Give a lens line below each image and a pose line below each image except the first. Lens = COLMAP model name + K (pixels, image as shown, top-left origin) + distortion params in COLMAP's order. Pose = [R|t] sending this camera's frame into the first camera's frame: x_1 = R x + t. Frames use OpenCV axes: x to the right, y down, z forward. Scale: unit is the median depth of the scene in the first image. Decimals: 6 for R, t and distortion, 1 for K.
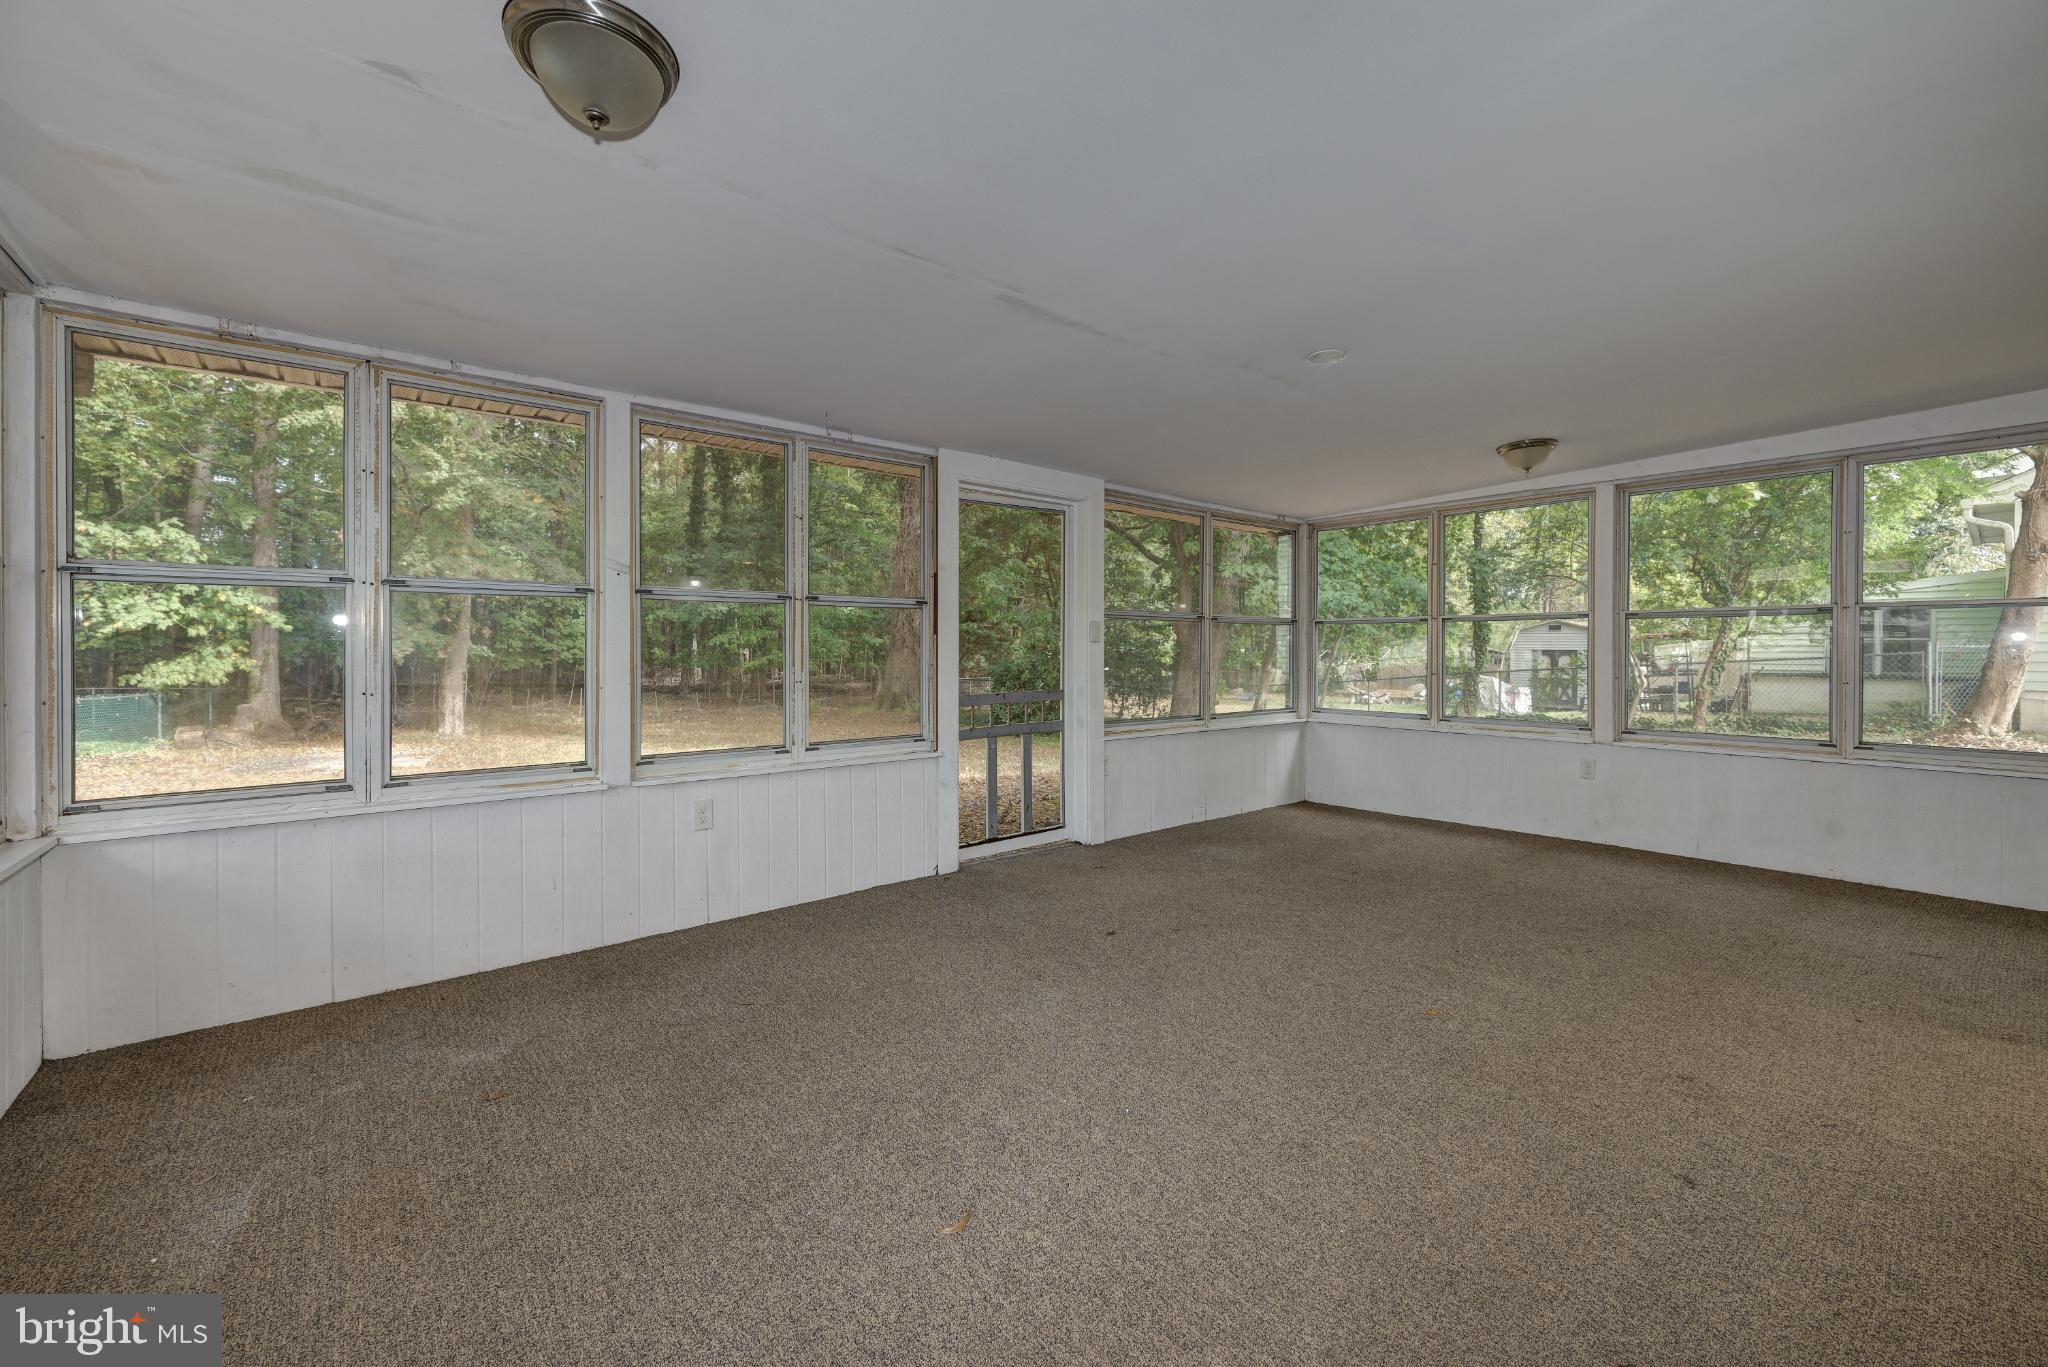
lens RADIAL K [[816.4, 0, 1033.9], [0, 816.4, 668.3], [0, 0, 1]] dist [-0.003293, 0.000076]
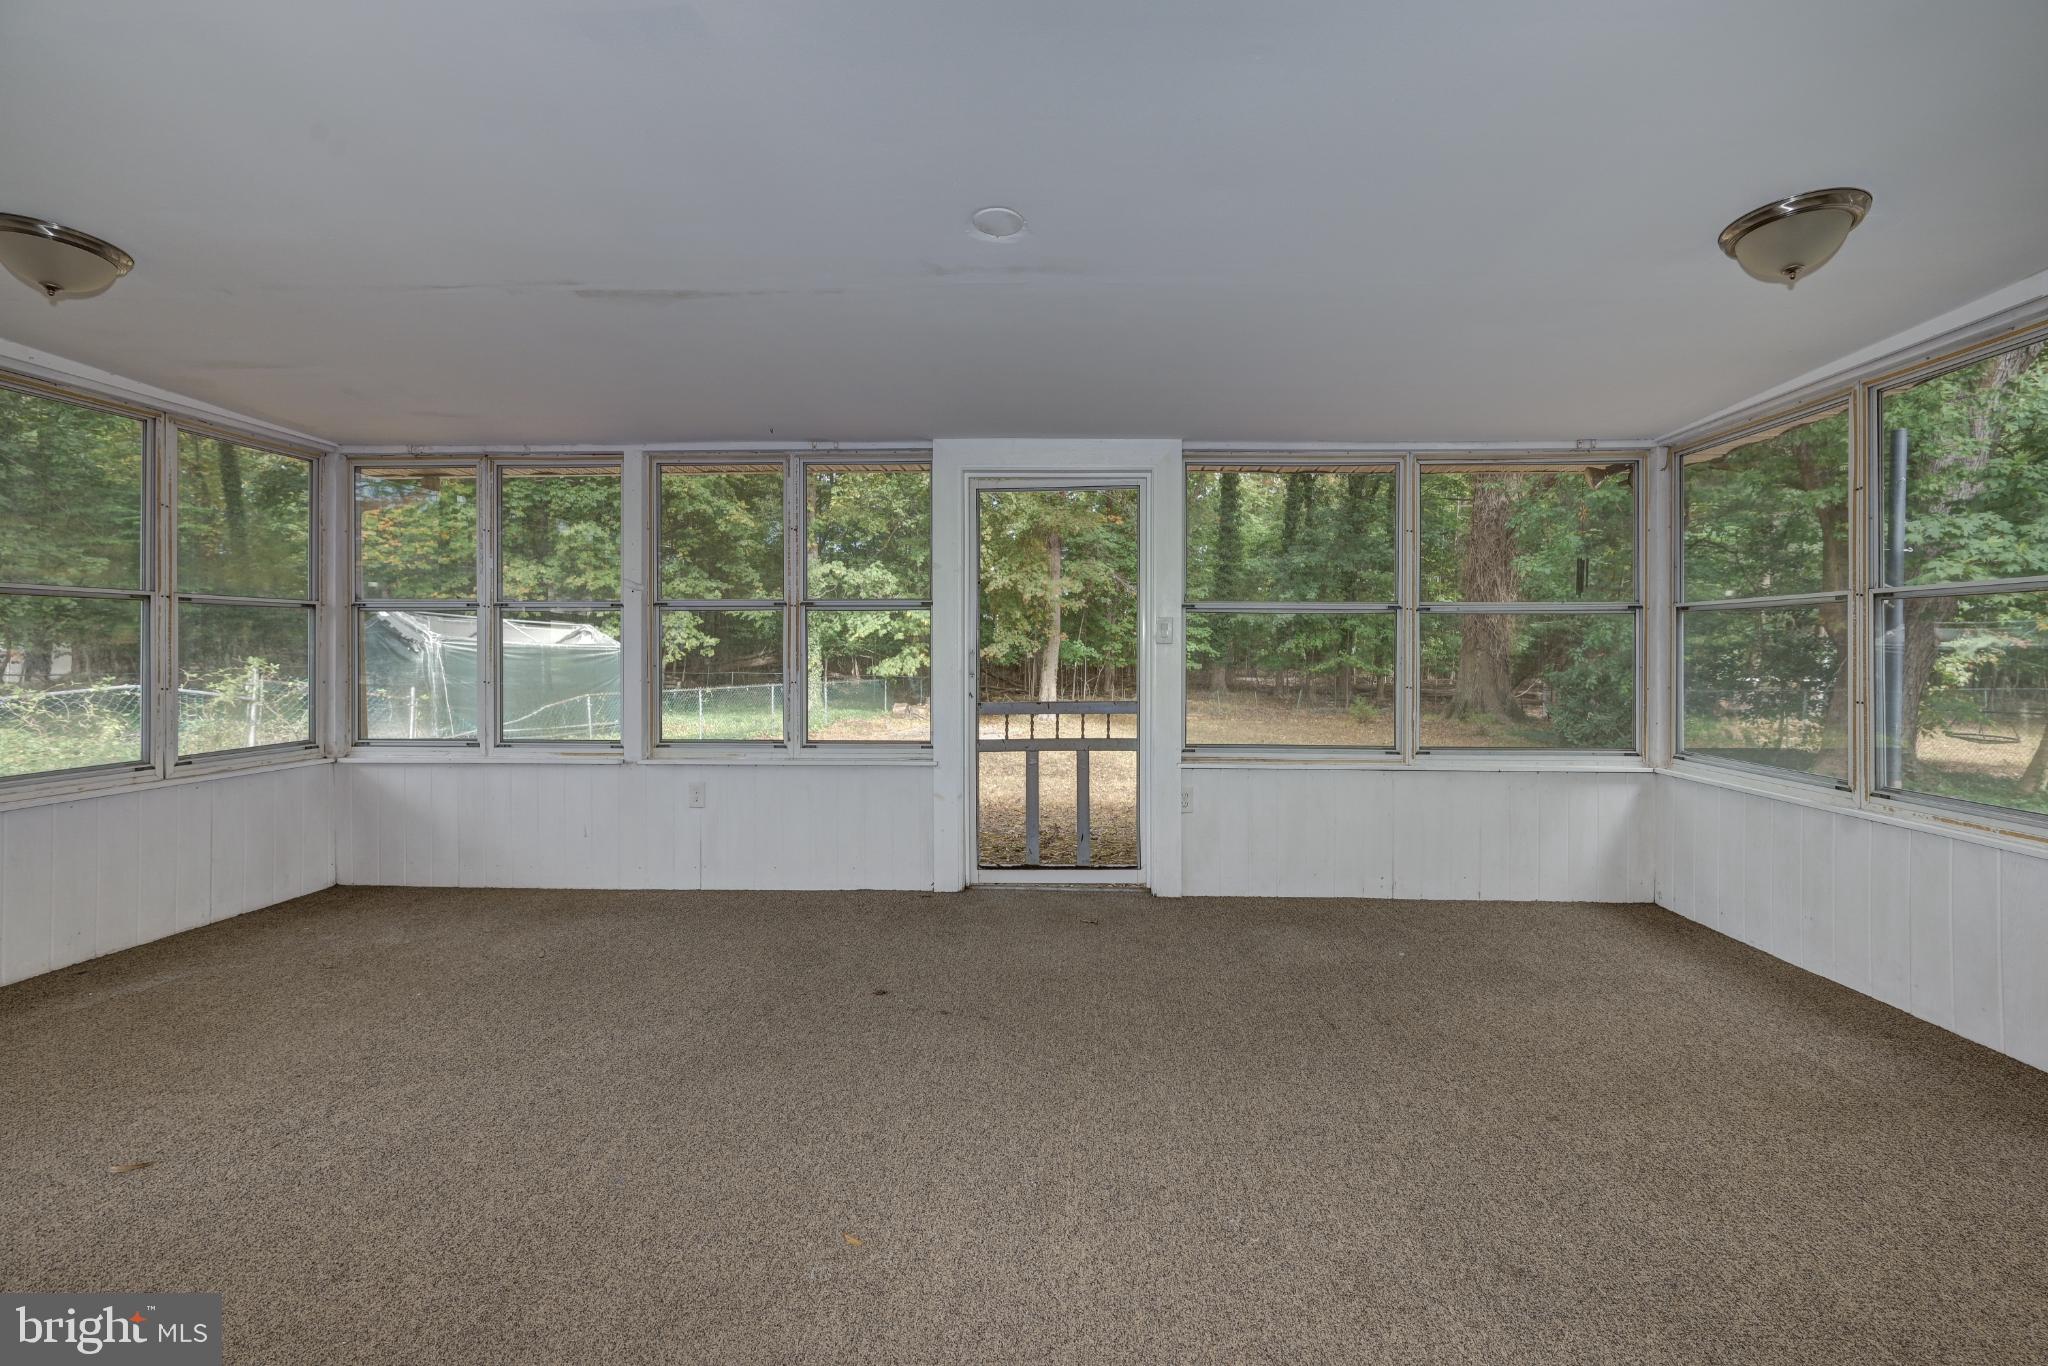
lens RADIAL K [[816.4, 0, 1033.7], [0, 816.4, 662.2], [0, 0, 1]] dist [-0.003293, 0.000076]
pose [[0.749774, 0.010882, -0.661604, 0.504589], [-0.016677, 0.999858, -0.002455, -0.009945], [0.661484, 0.012874, 0.749849, 0.312783]]
